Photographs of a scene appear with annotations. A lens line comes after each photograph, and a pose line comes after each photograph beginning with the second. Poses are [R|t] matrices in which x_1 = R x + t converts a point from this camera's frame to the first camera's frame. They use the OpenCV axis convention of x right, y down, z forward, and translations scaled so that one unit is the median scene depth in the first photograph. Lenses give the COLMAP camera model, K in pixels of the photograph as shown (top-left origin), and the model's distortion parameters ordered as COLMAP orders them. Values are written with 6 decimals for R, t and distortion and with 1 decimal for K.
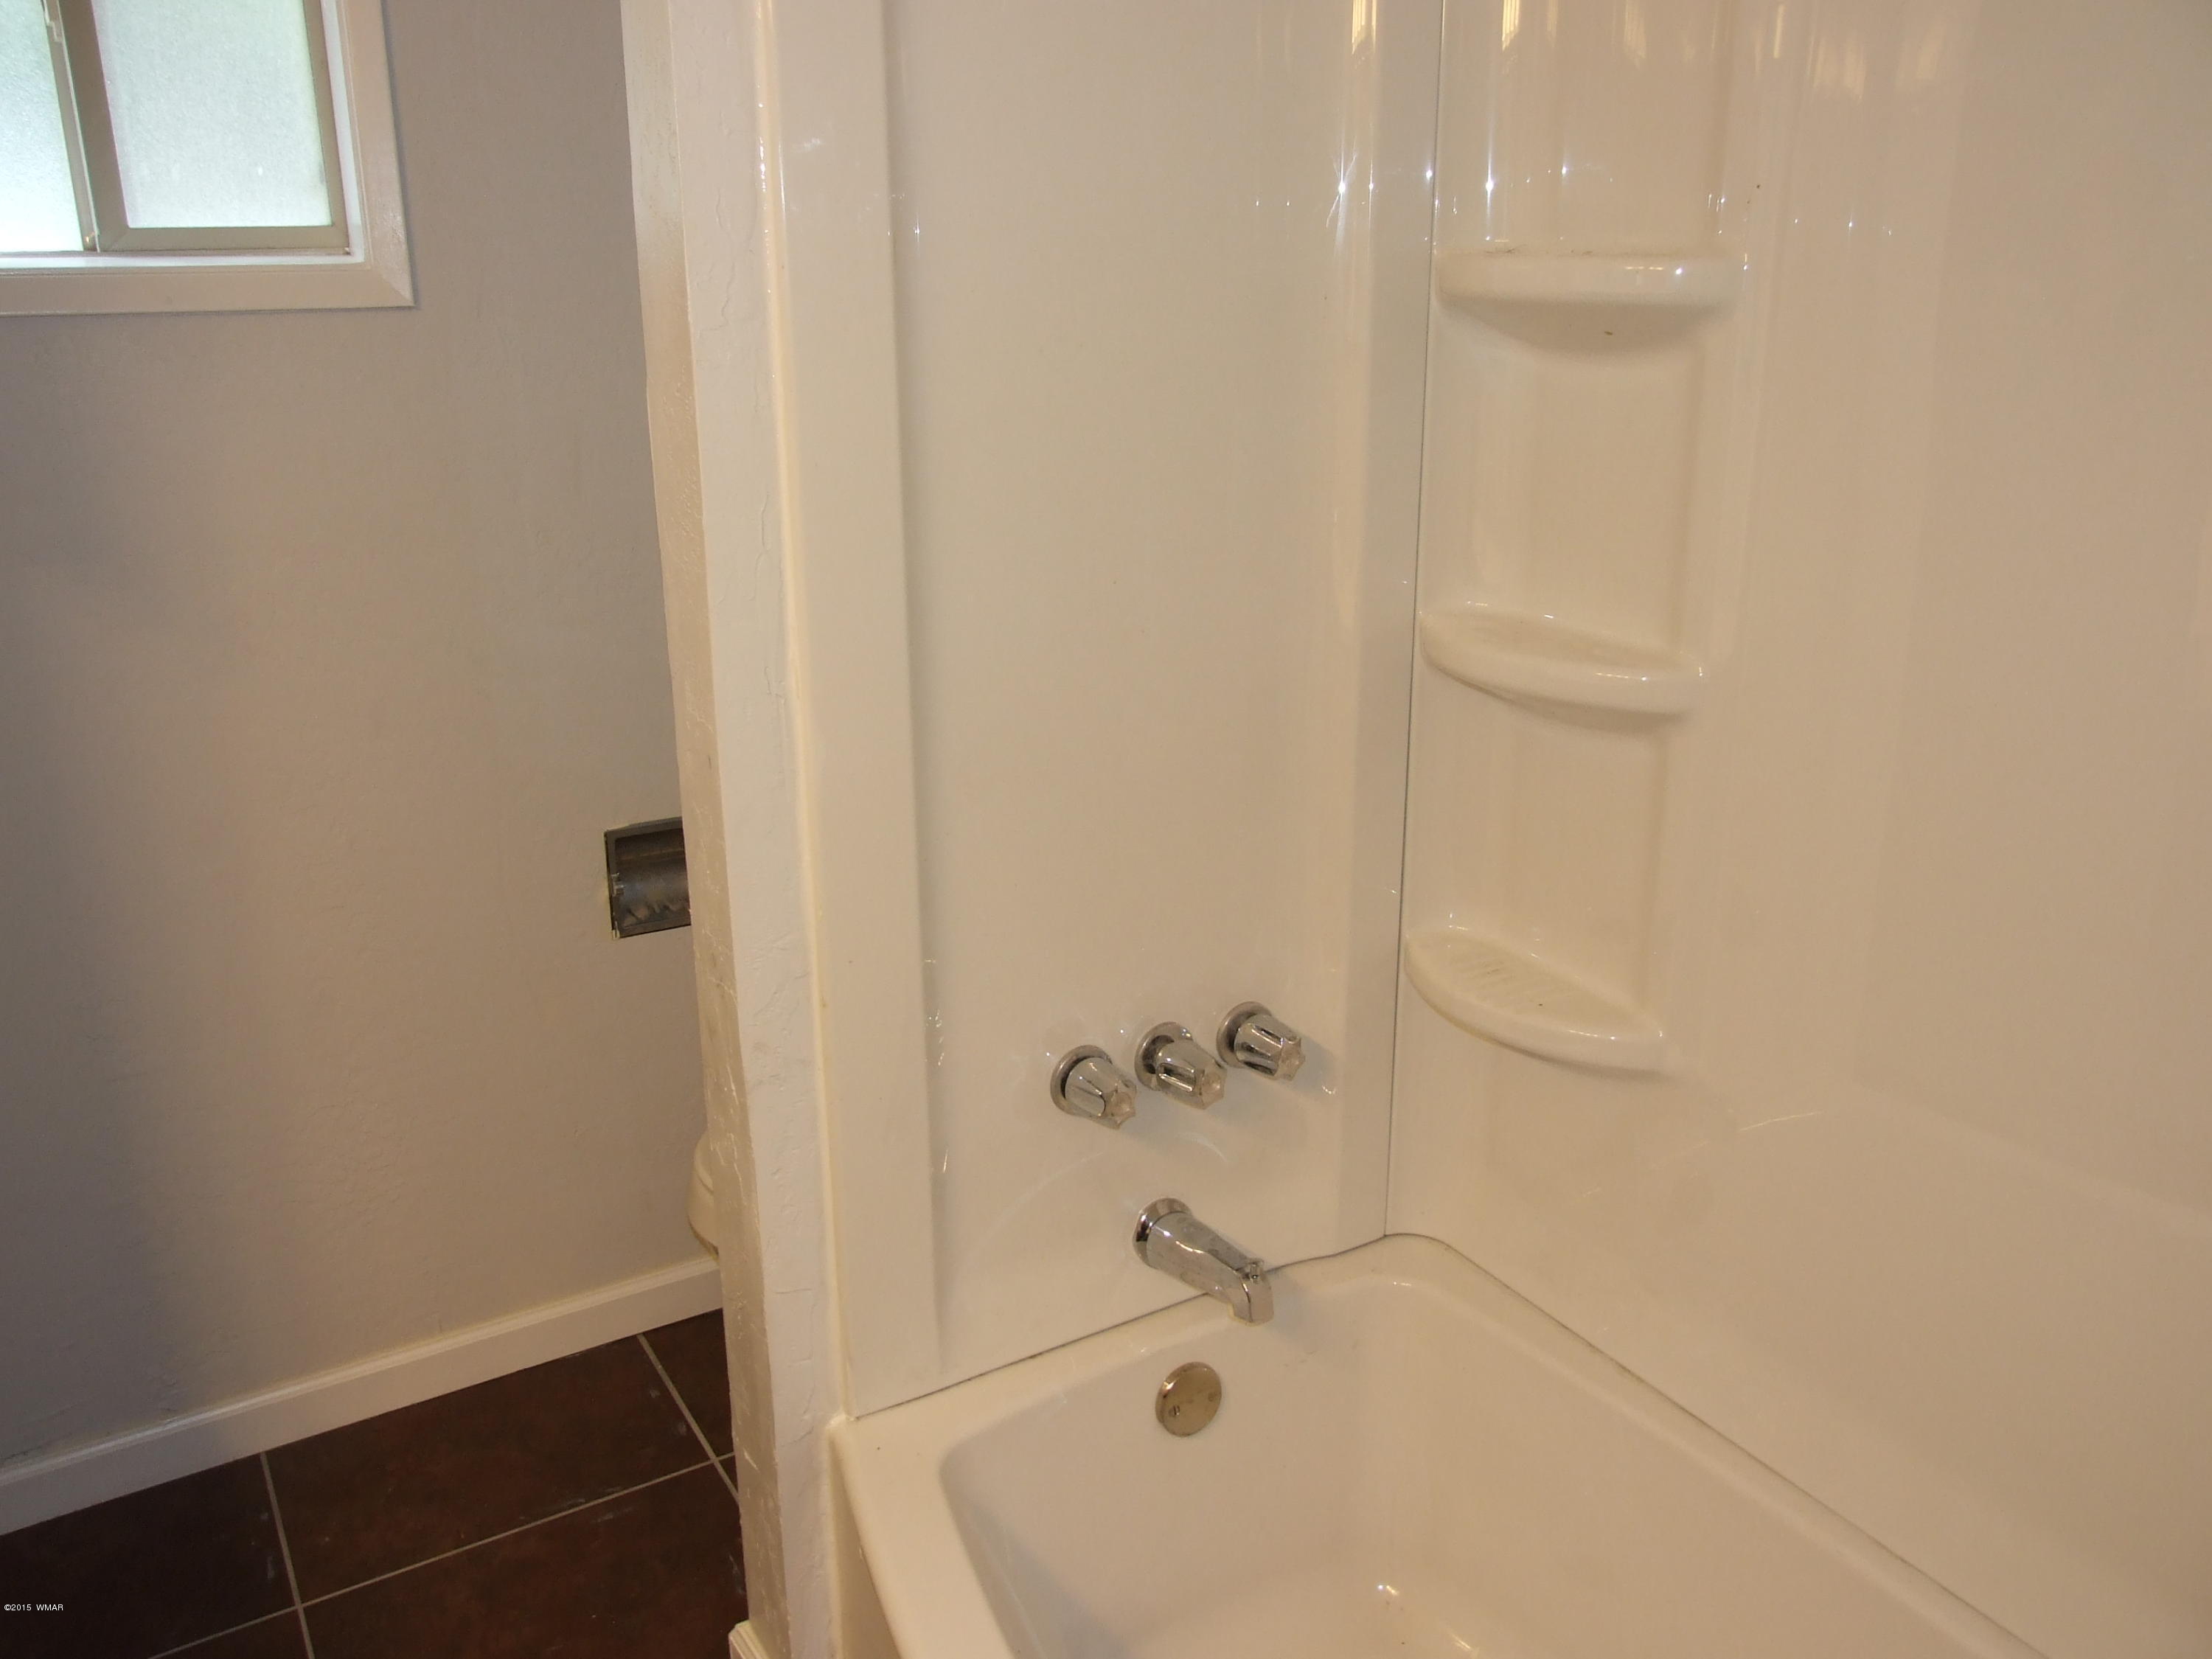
lens RADIAL K [[1700.9, 0, 1108.6], [0, 1700.9, 782.8], [0, 0, 1]] dist [-0.046507, 0.005055]
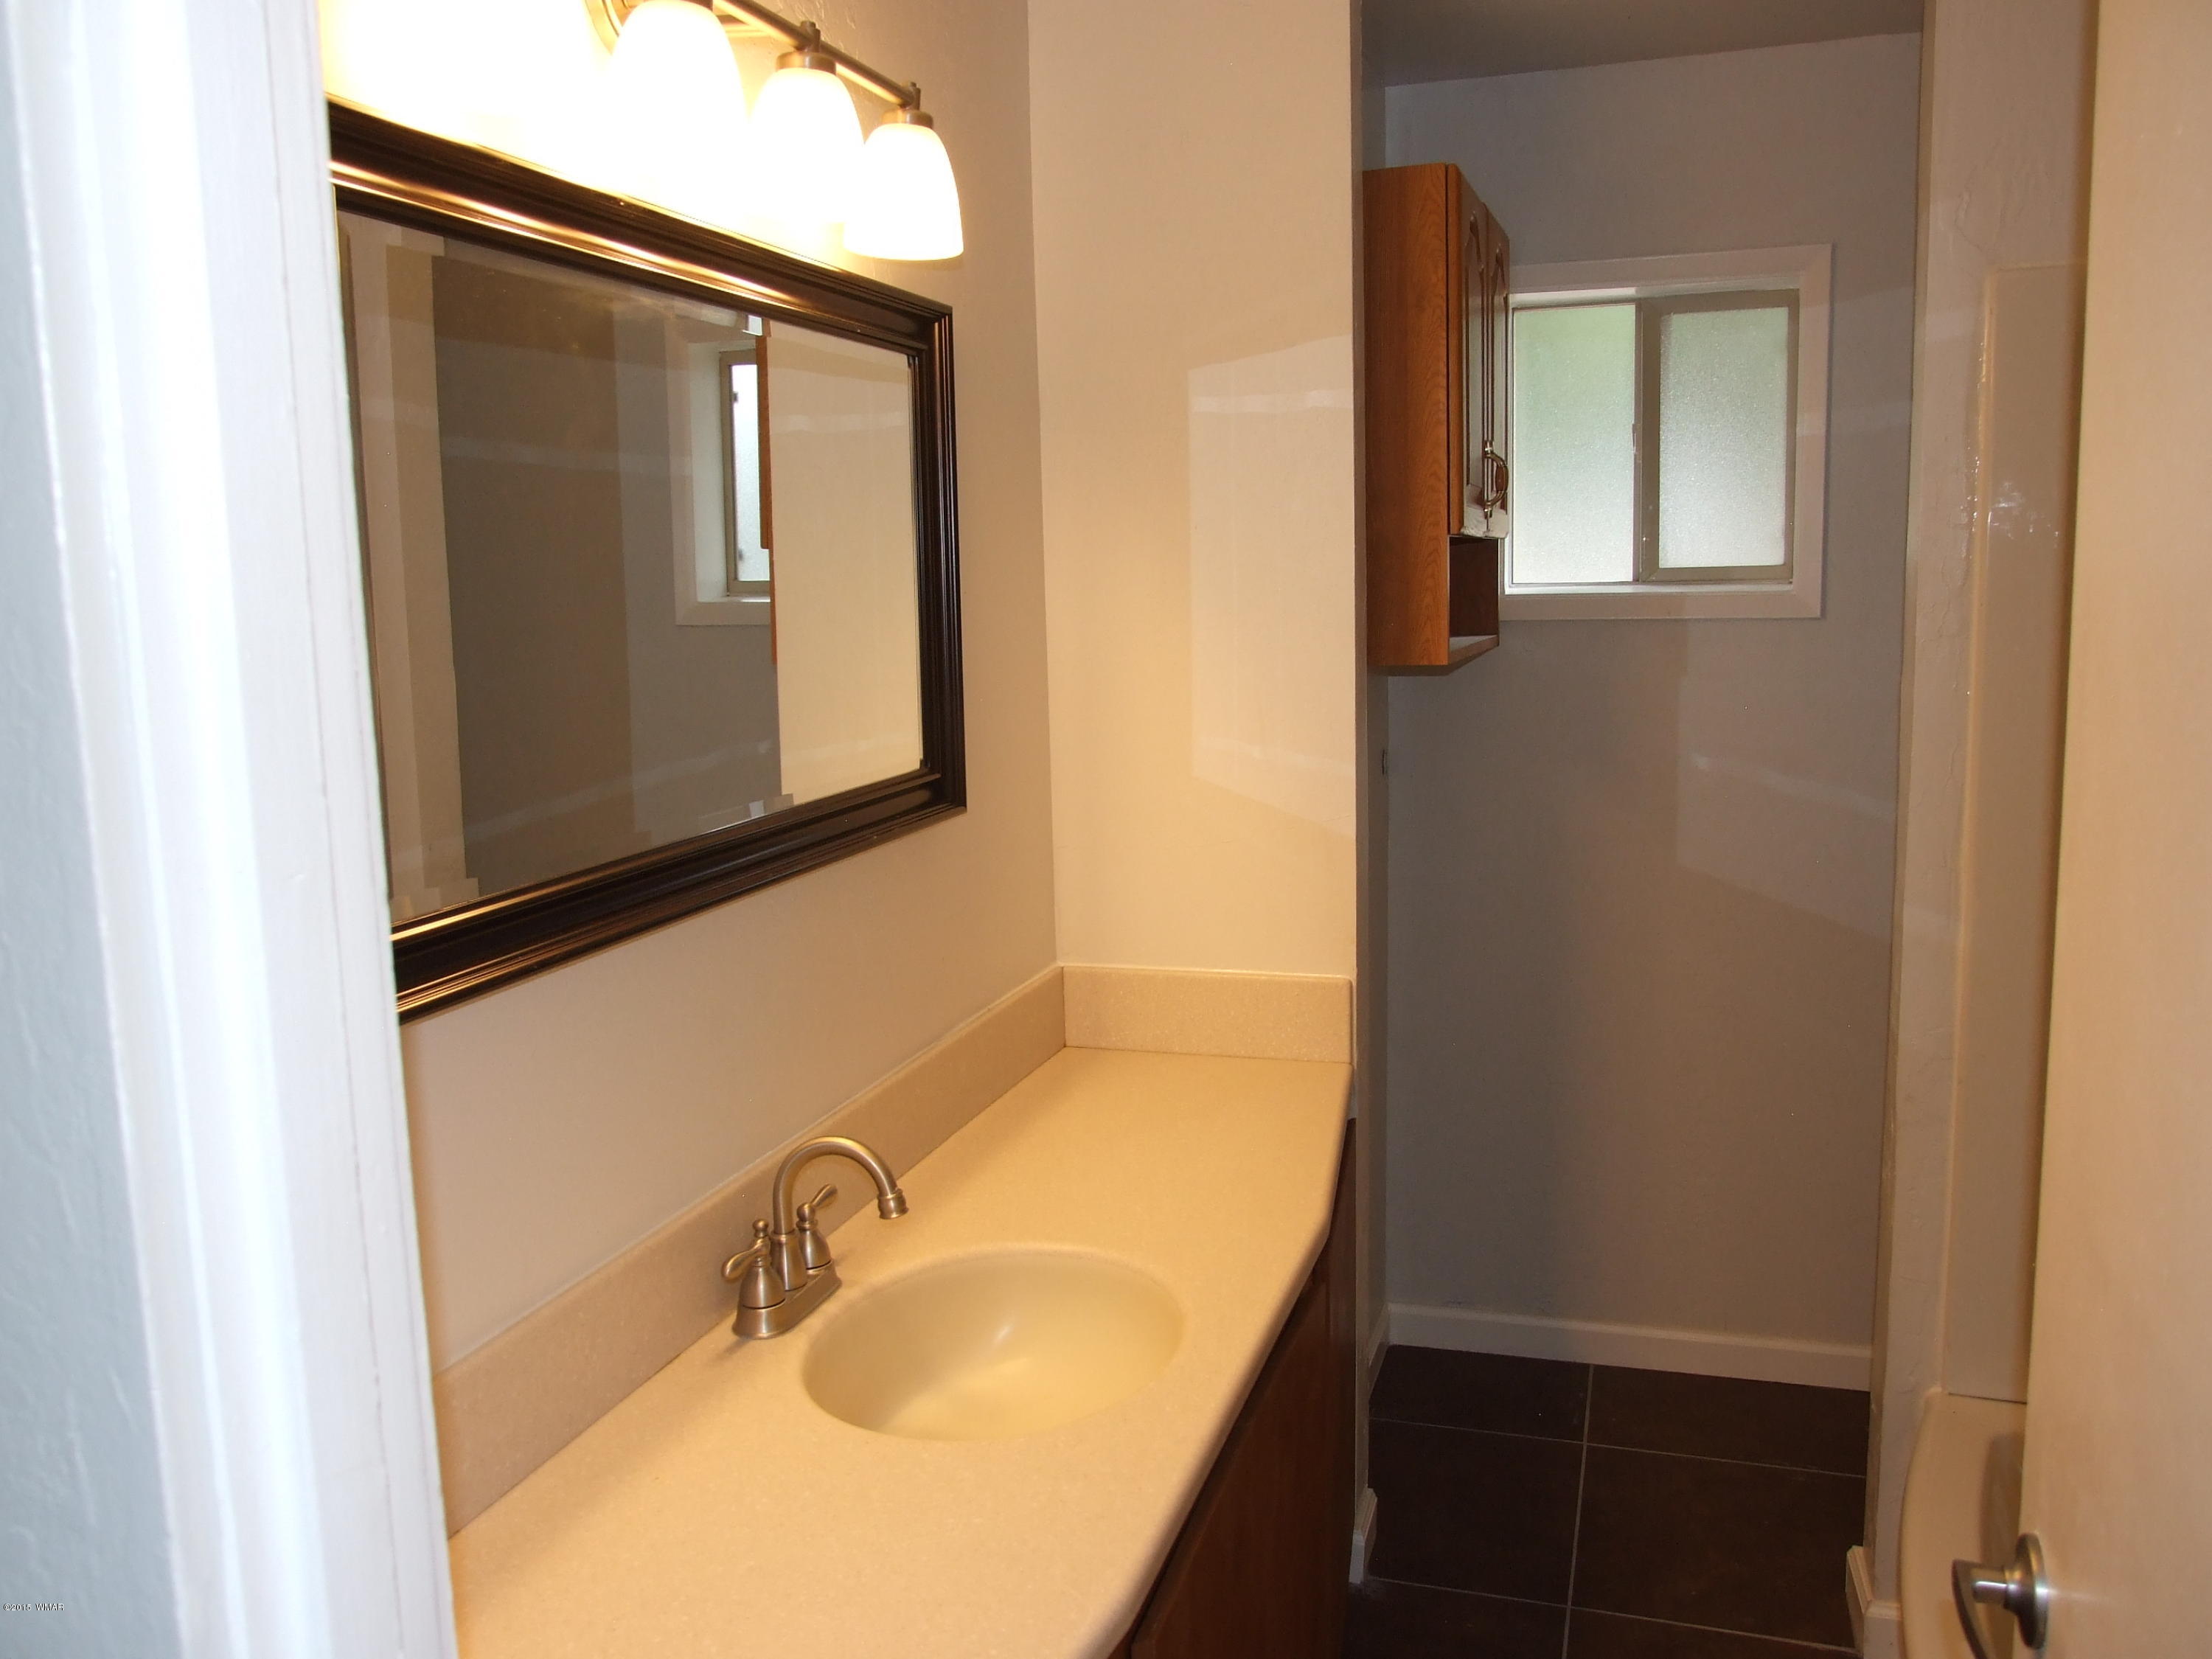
lens RADIAL K [[1745.4, 0, 1087.5], [0, 1745.4, 830.8], [0, 0, 1]] dist [-0.057817, 0.042217]
pose [[0.638620, 0.091660, -0.764044, 0.359676], [-0.199975, 0.978537, -0.049755, 0.108047], [0.743085, 0.184564, 0.643243, -0.437500]]
